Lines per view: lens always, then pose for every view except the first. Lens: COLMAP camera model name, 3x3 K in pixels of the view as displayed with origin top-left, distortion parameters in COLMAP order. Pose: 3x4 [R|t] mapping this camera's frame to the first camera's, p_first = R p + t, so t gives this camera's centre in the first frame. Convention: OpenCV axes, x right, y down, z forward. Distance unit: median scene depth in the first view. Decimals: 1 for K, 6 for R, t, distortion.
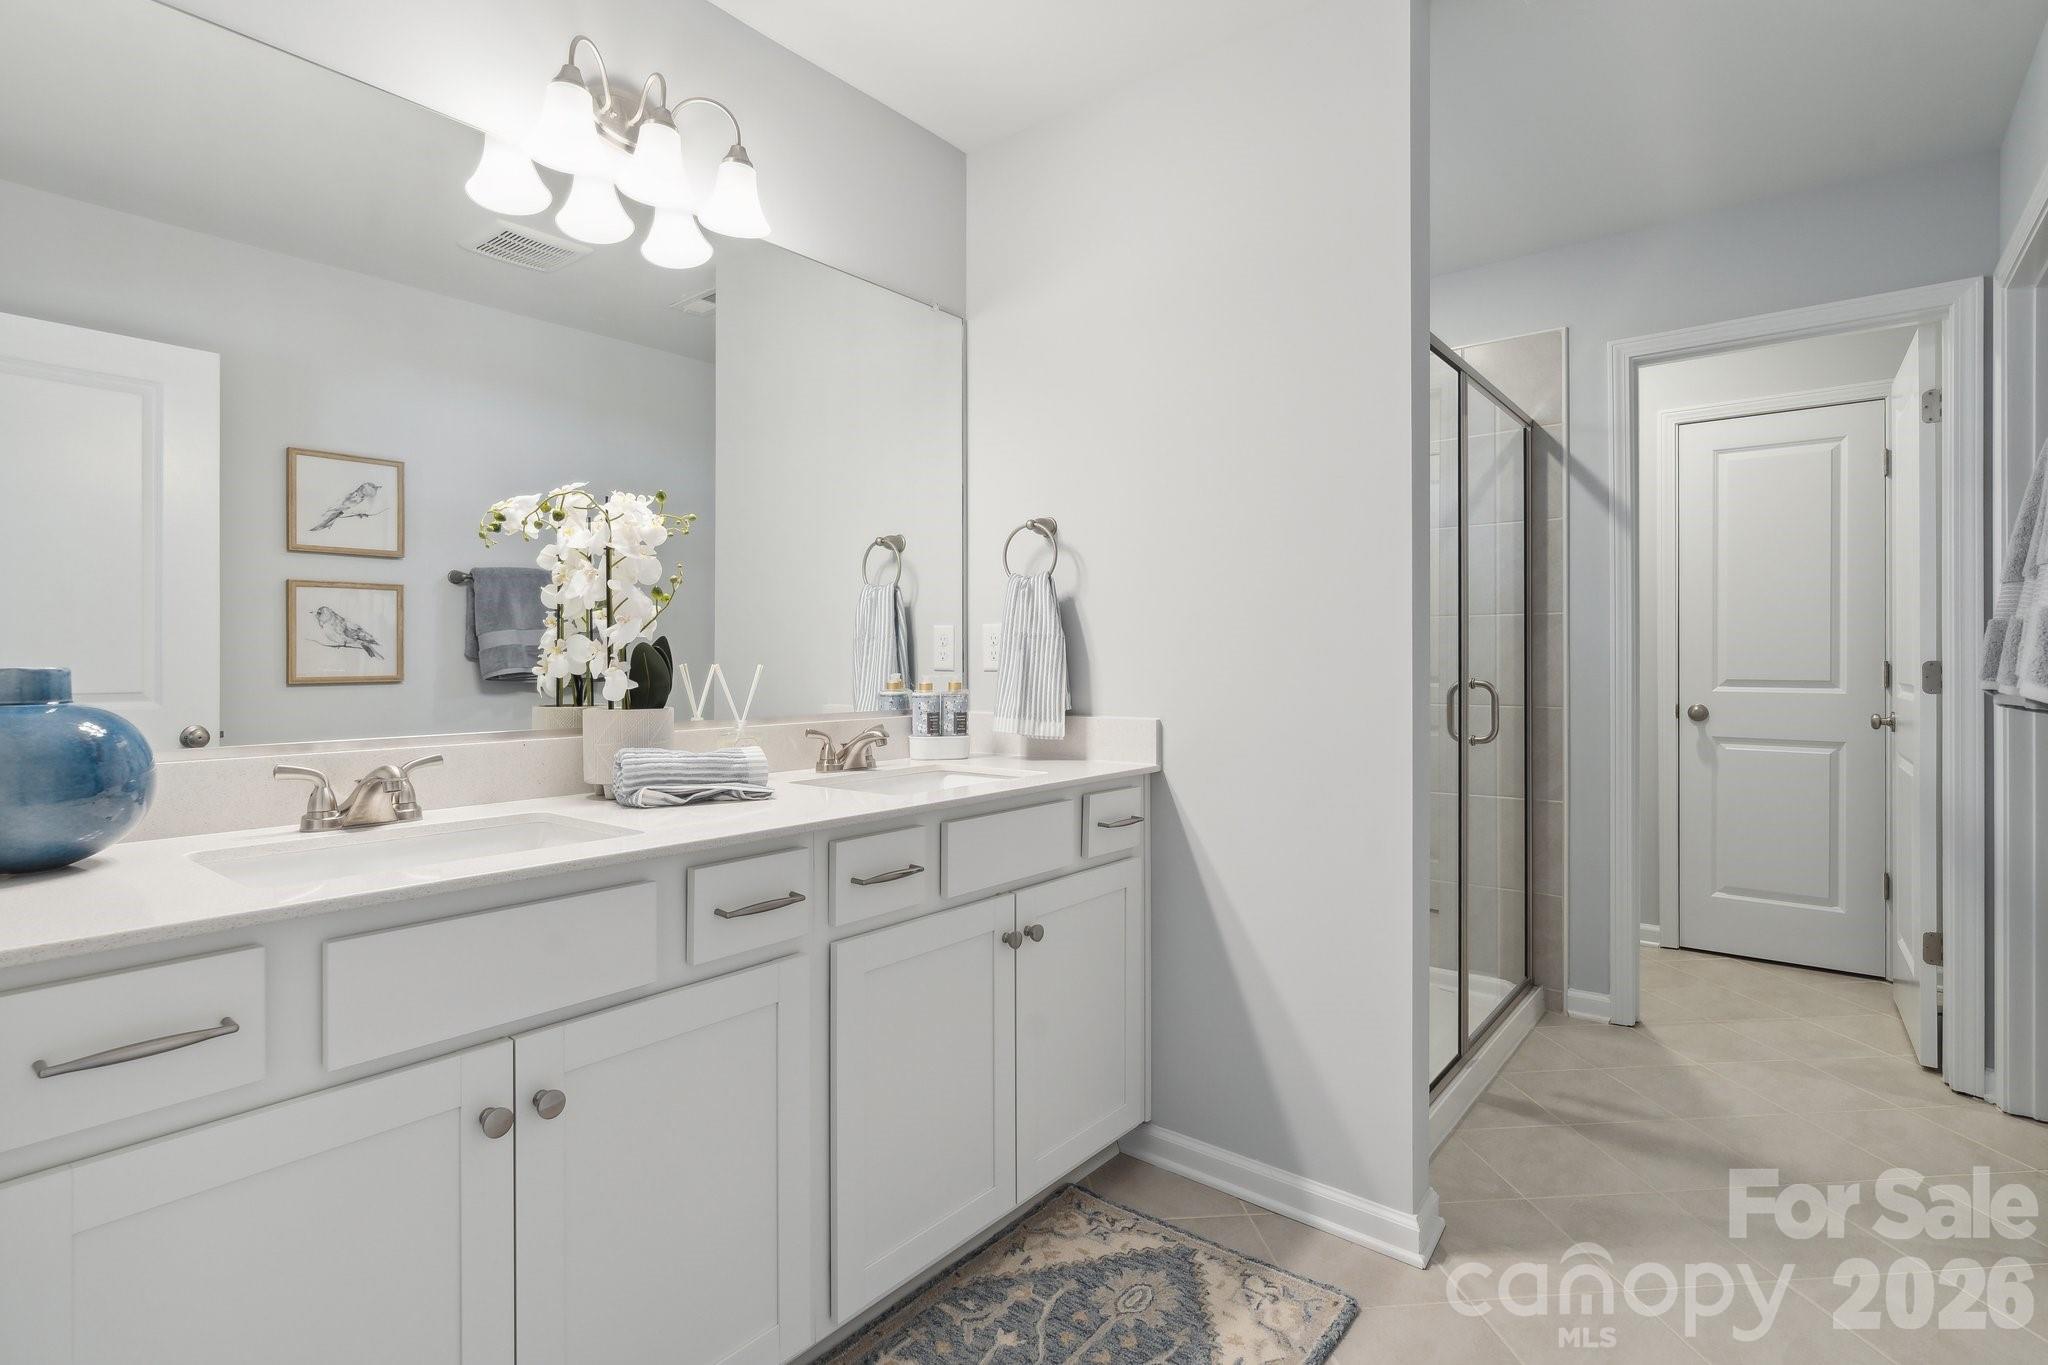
lens RADIAL K [[1007.6, 0, 1024.9], [0, 1007.6, 670.8], [0, 0, 1]] dist [-0.002096, -0.000176]
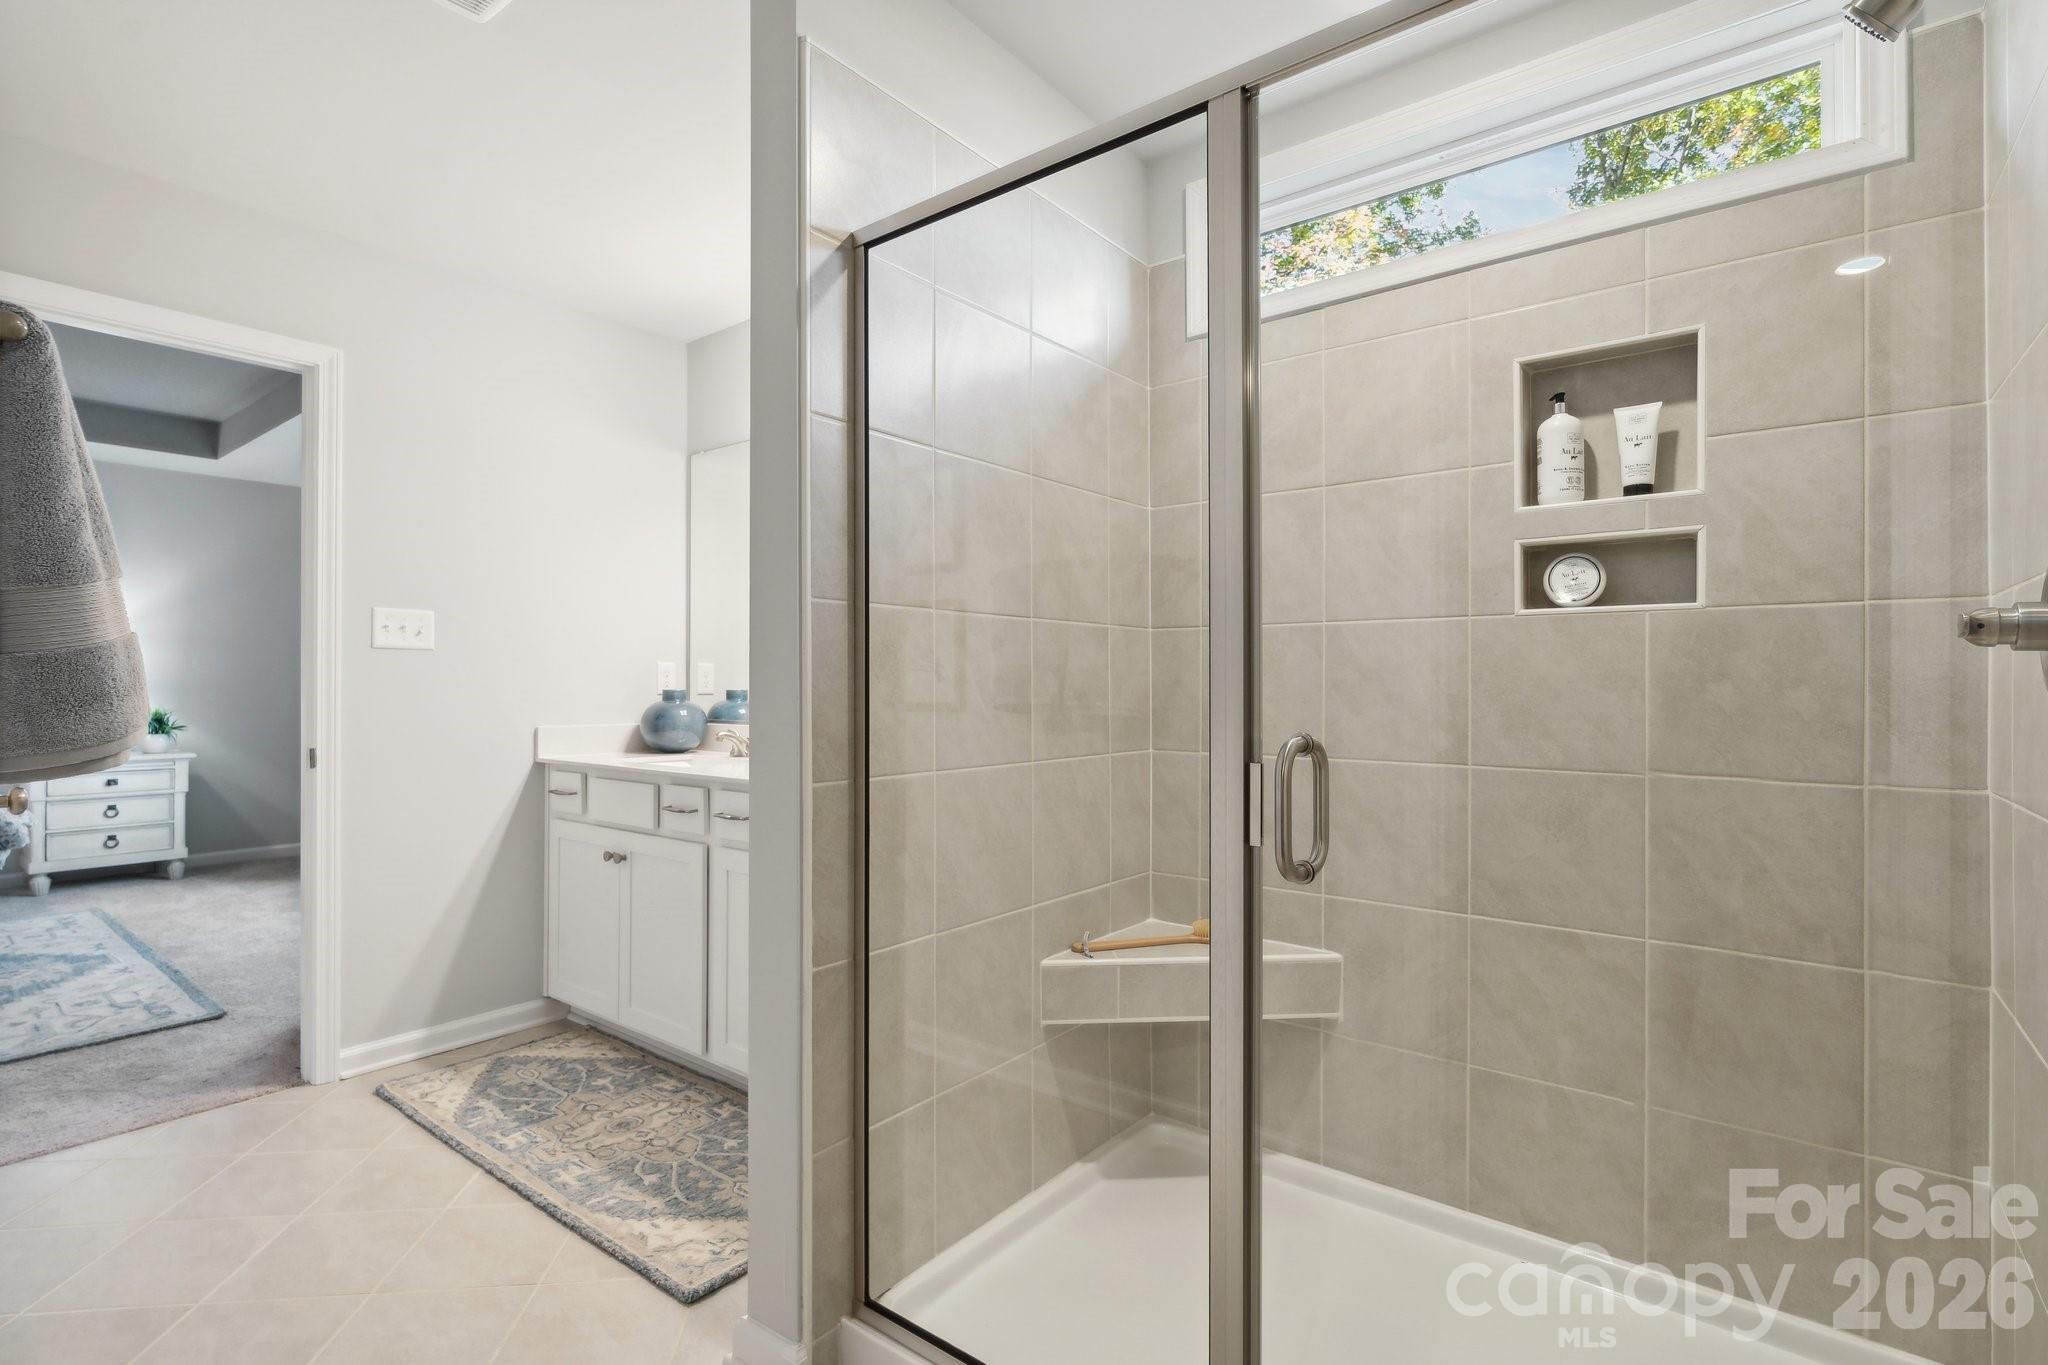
lens RADIAL K [[969.9, 0, 1025.6], [0, 969.9, 684.9], [0, 0, 1]] dist [-0.001004, -0.000010]
pose [[0.001634, 0.002684, -0.999995, 1.467666], [-0.000361, 0.999996, 0.002683, -0.040050], [0.999999, 0.000356, 0.001635, 1.452279]]
